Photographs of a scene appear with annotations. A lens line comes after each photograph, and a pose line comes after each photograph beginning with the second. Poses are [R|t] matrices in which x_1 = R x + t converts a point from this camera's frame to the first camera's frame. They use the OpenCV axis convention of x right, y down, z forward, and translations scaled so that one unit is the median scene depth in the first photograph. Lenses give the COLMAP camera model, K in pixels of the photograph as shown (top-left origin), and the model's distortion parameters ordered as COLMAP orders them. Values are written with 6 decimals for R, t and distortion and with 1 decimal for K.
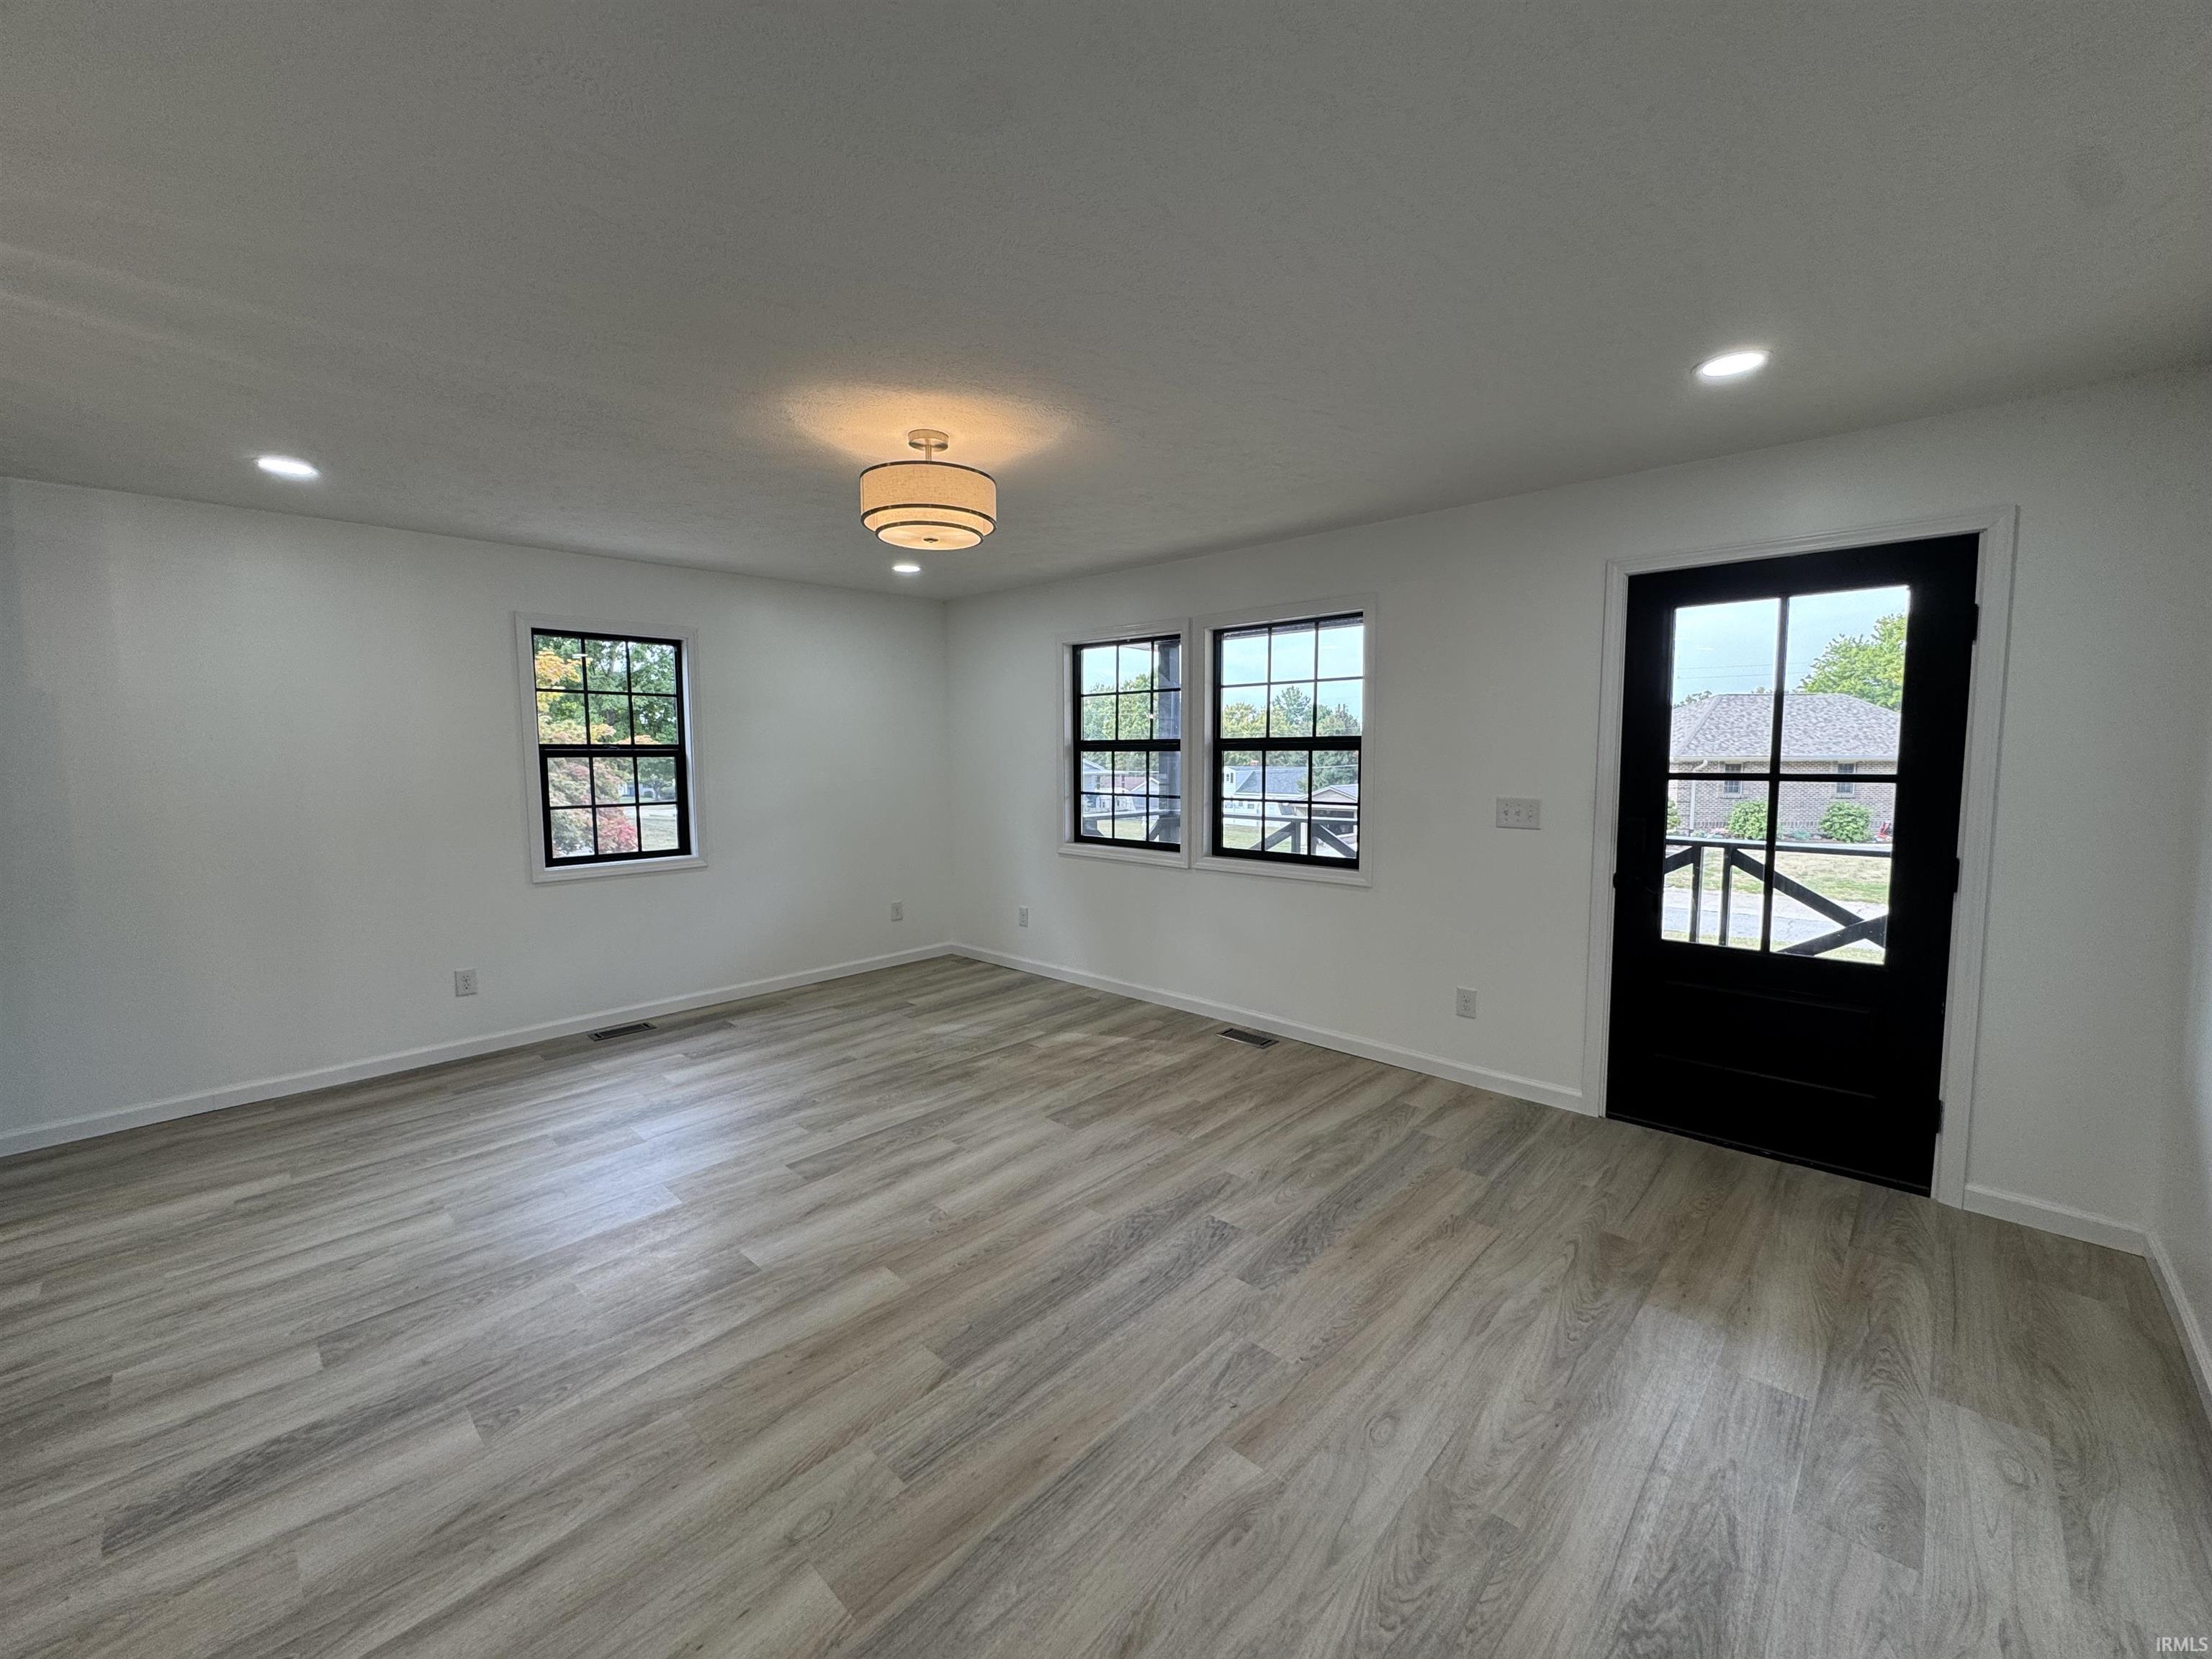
lens RADIAL K [[886.4, 0, 1103.8], [0, 886.4, 830.0], [0, 0, 1]] dist [-0.001453, 0.000254]
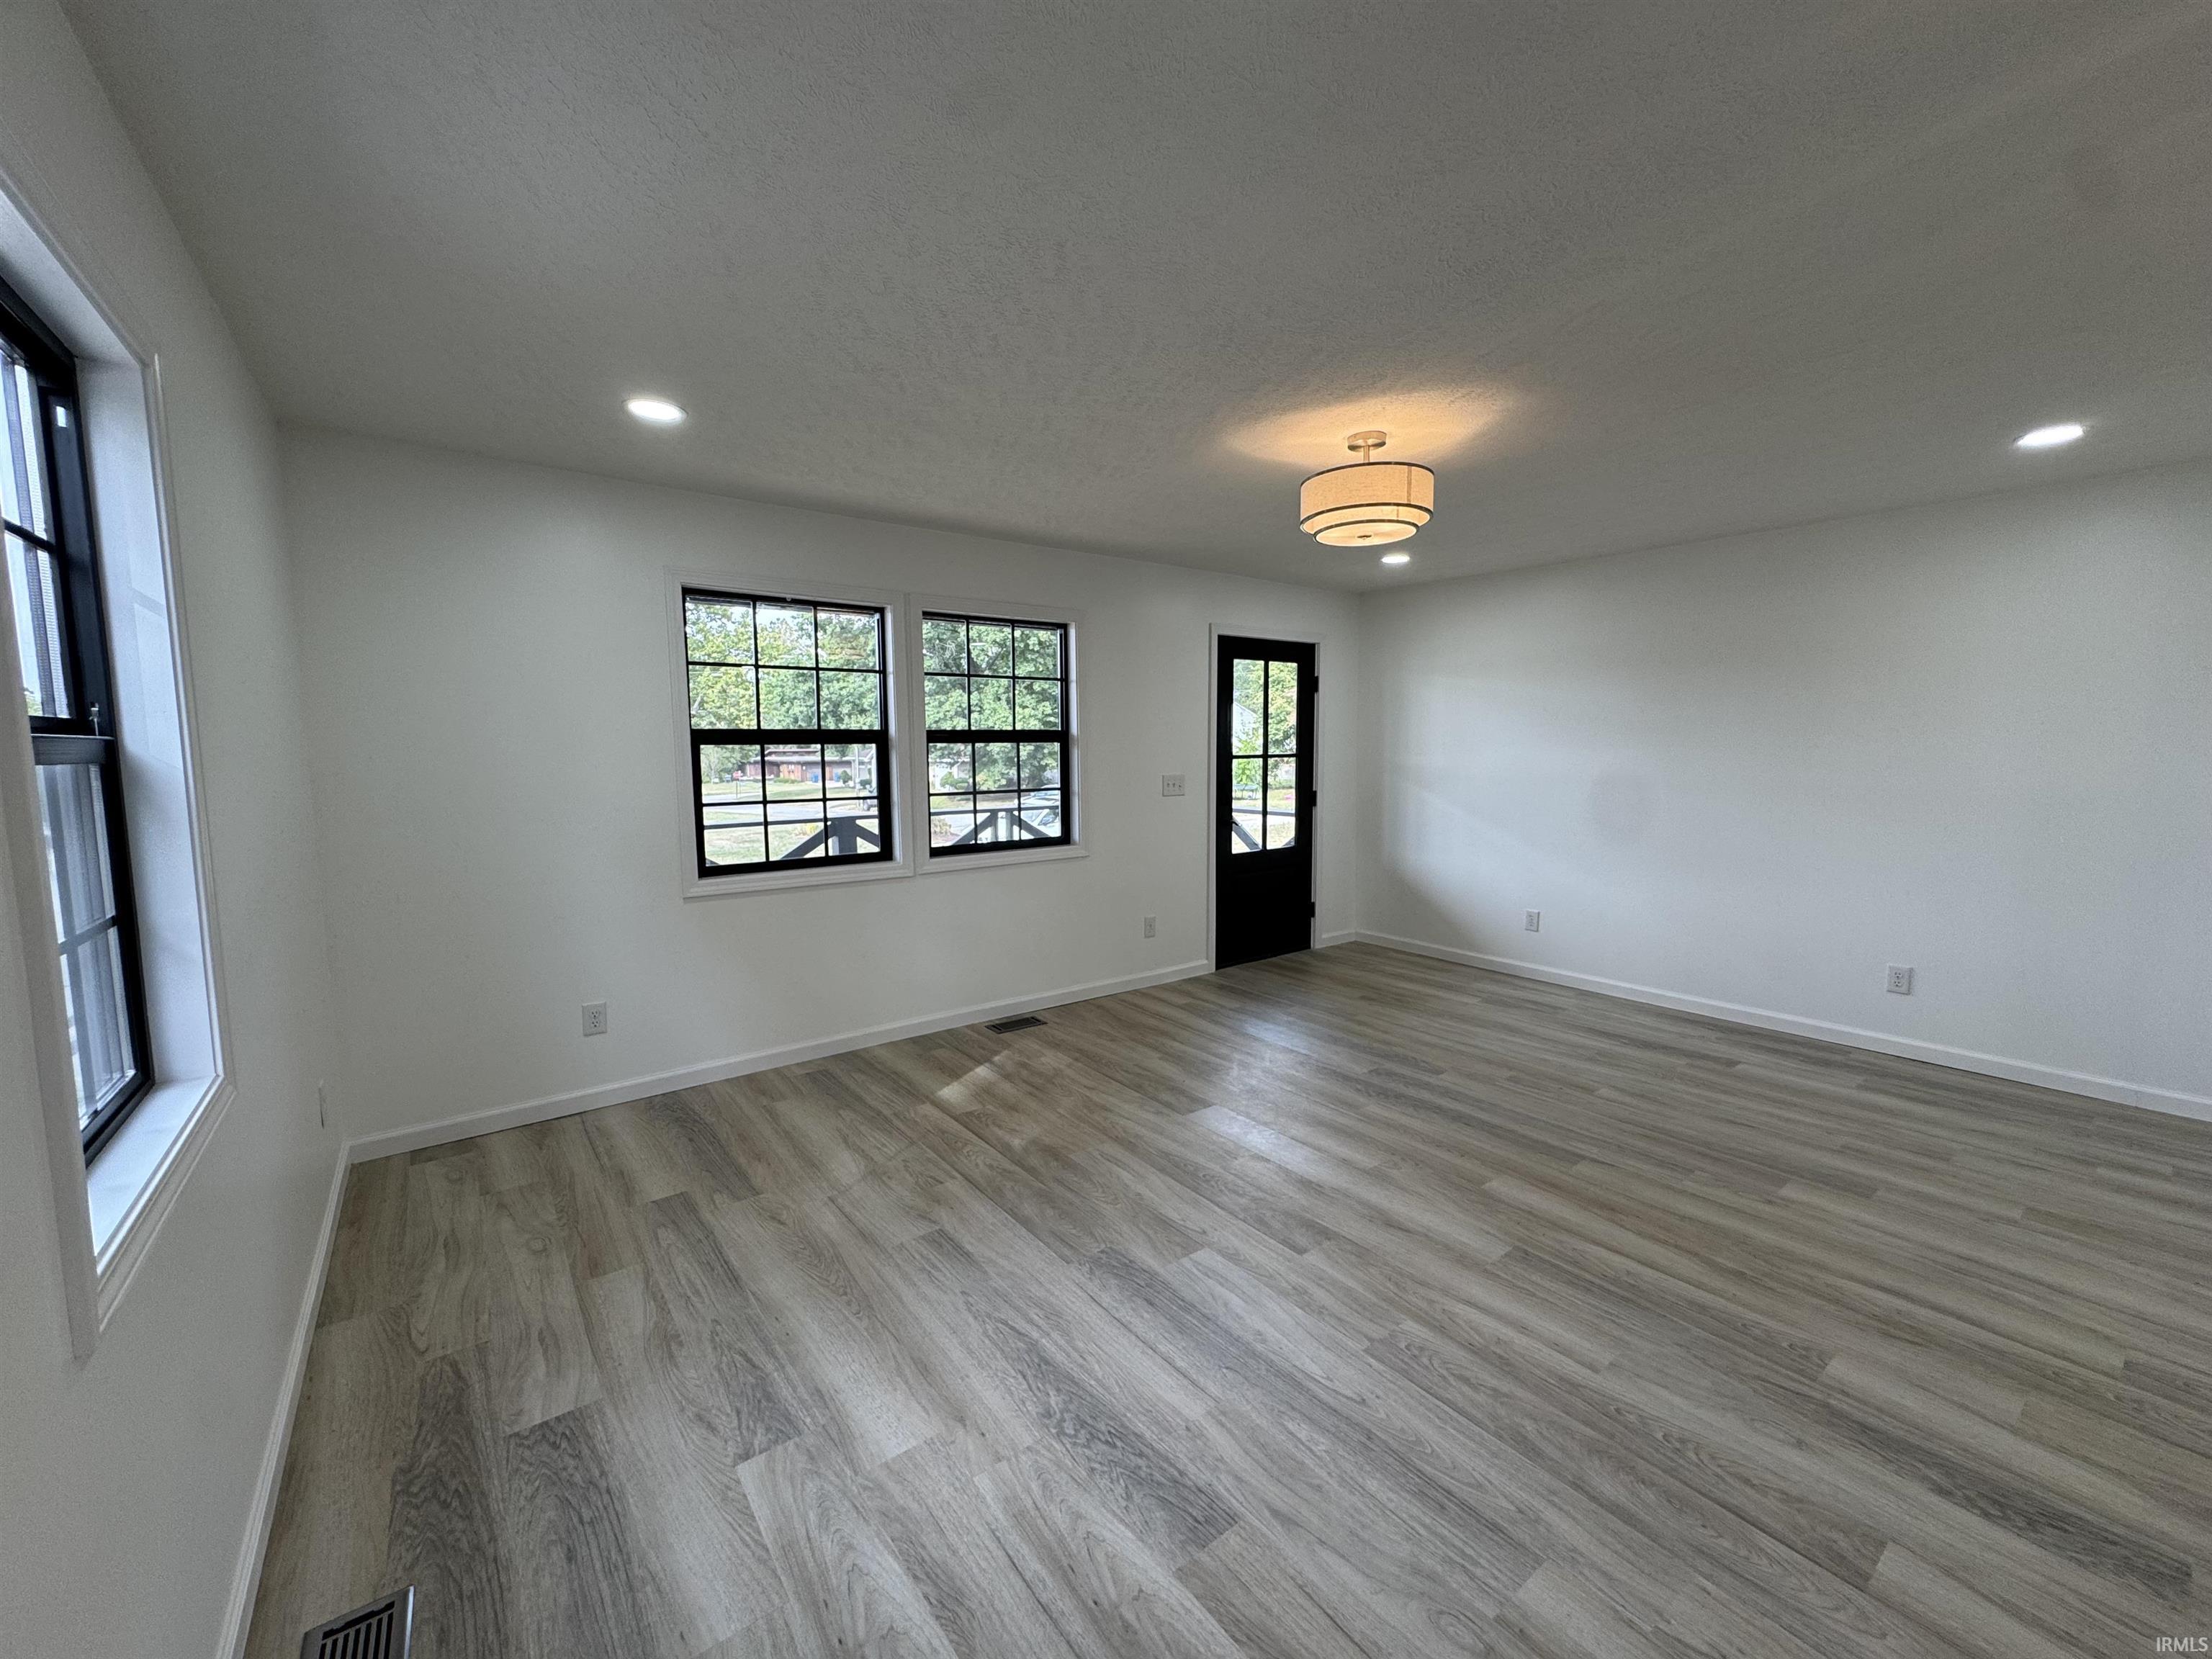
lens RADIAL K [[886.4, 0, 1109.6], [0, 886.4, 830.3], [0, 0, 1]] dist [-0.001453, 0.000254]
pose [[0.159497, -0.094922, 0.982624, -0.923299], [0.094384, 0.992273, 0.080534, -0.068339], [-0.982676, 0.079899, 0.167224, 0.815172]]
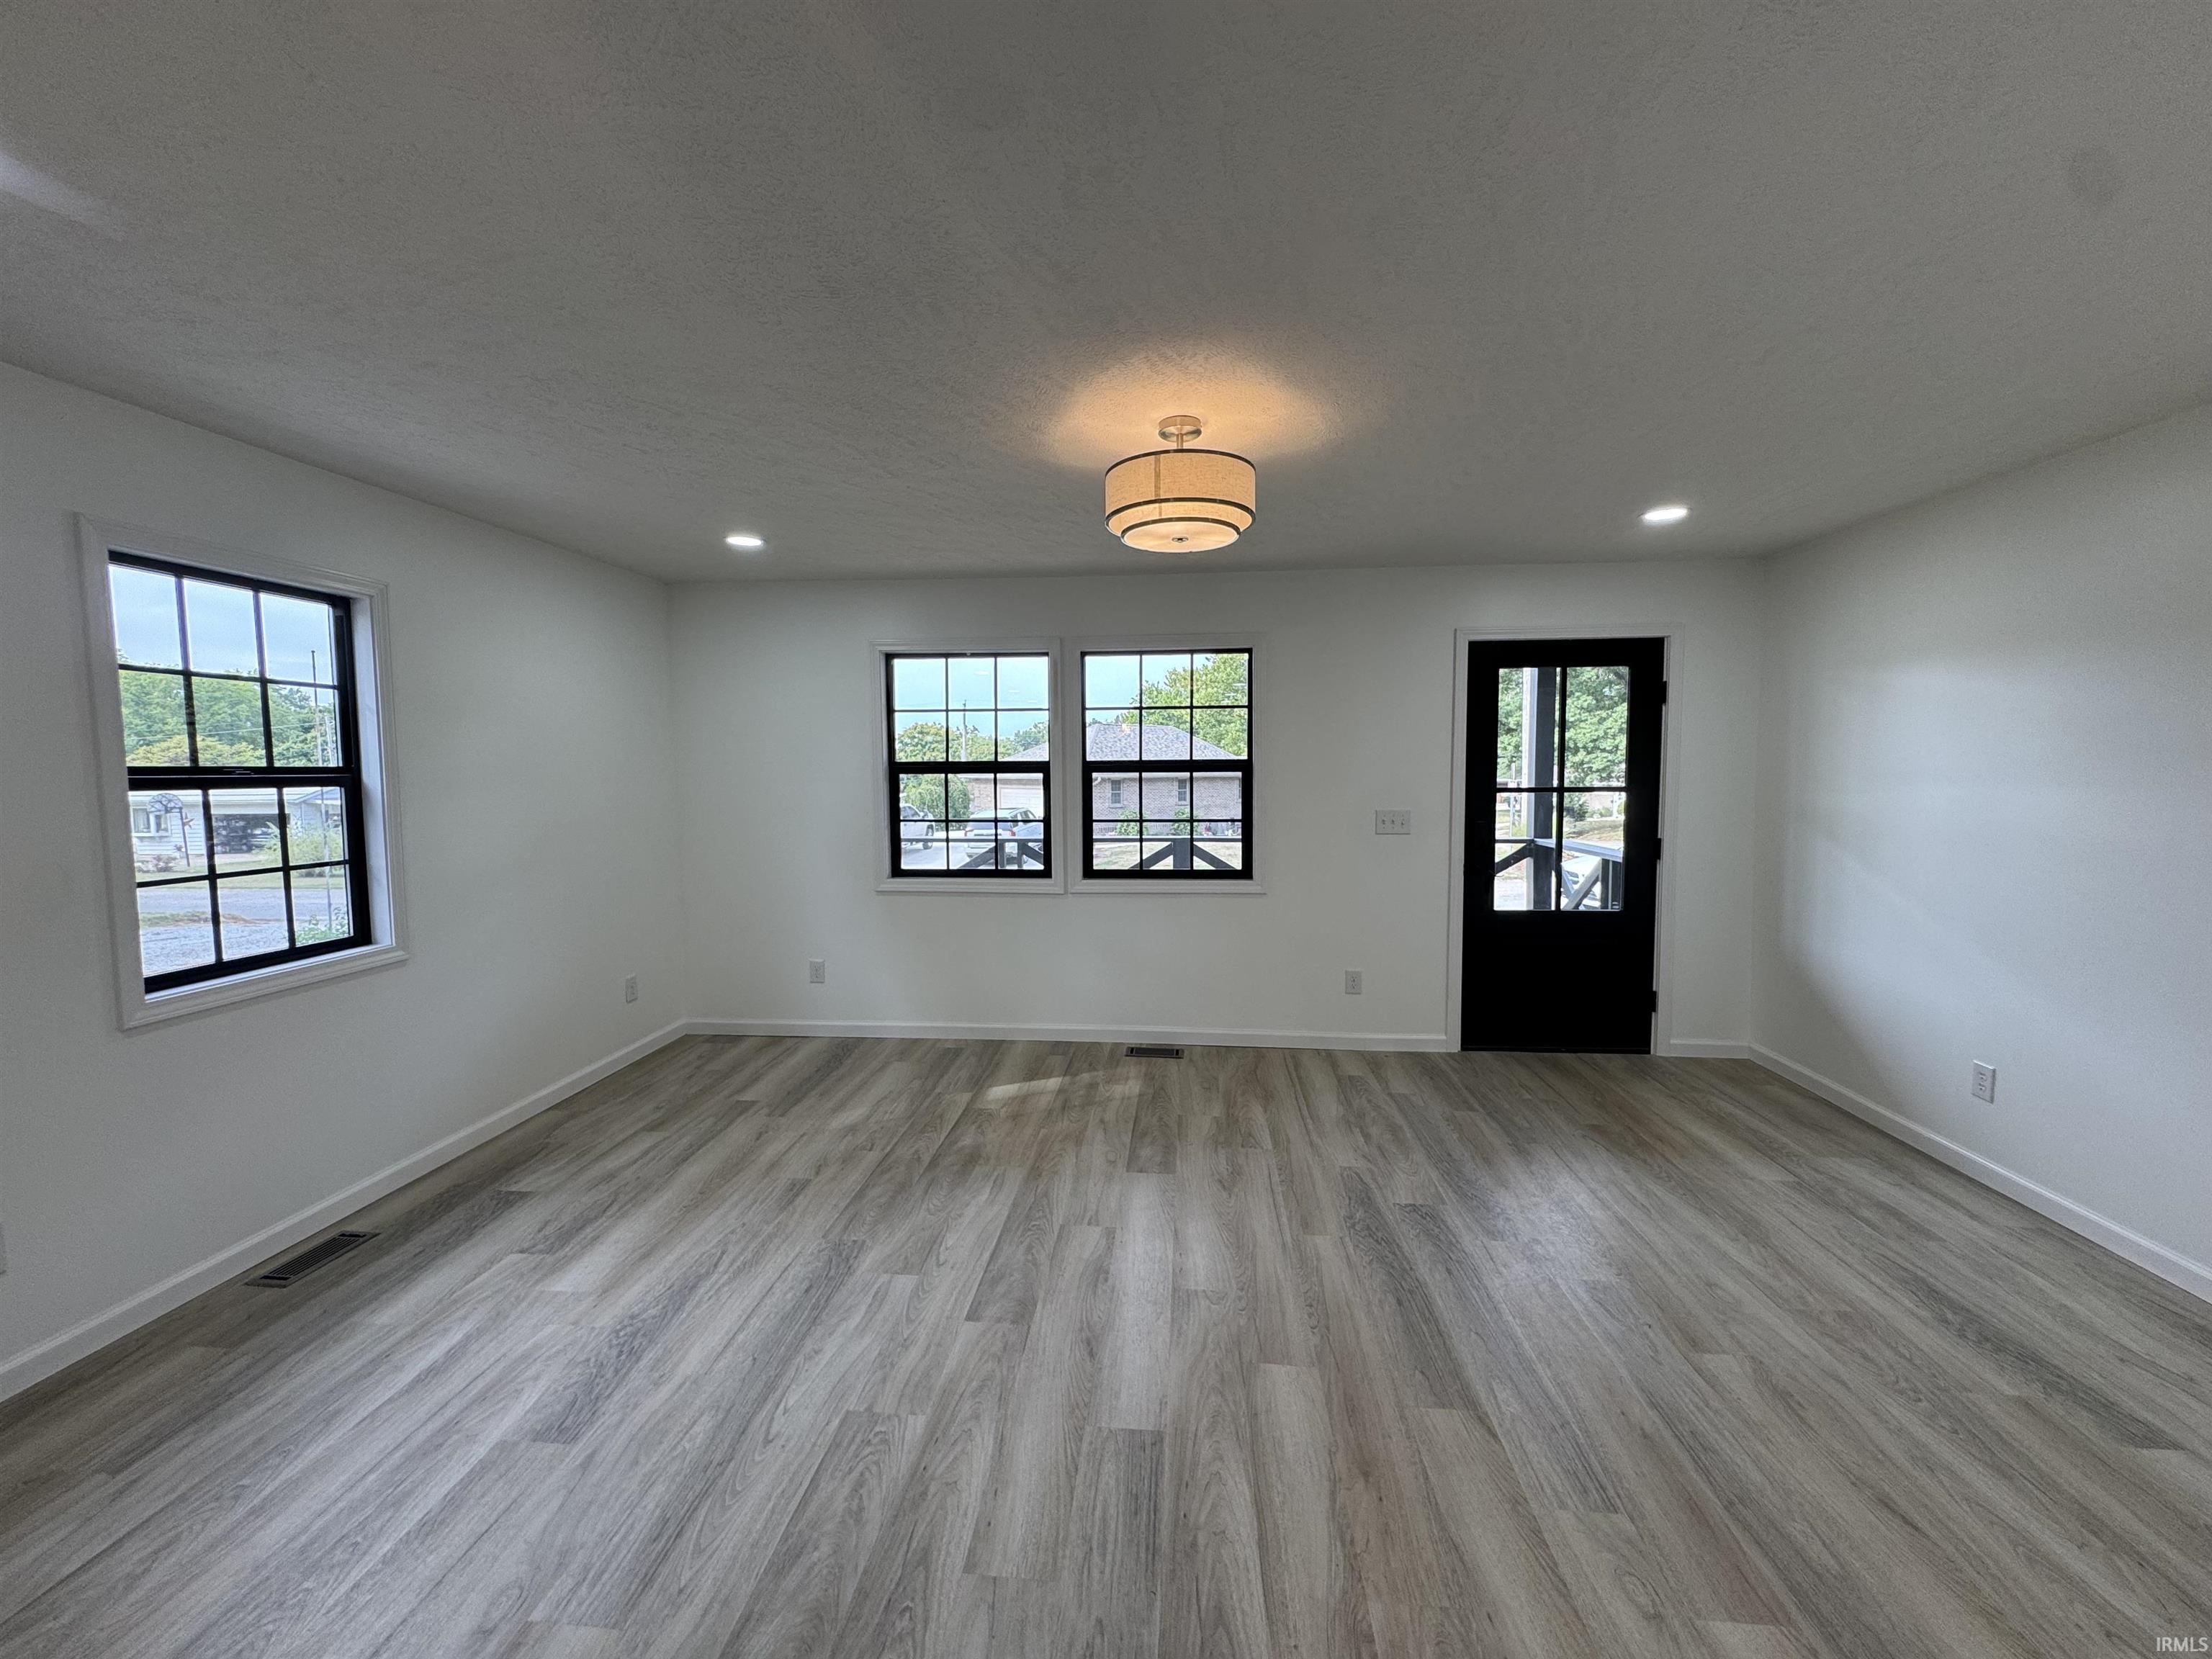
lens RADIAL K [[886.4, 0, 1106.2], [0, 886.4, 829.4], [0, 0, 1]] dist [-0.001453, 0.000254]
pose [[0.785714, -0.043773, 0.617039, -0.579731], [0.058447, 0.998284, -0.003605, -0.026165], [-0.615822, 0.038896, 0.786925, 0.252132]]
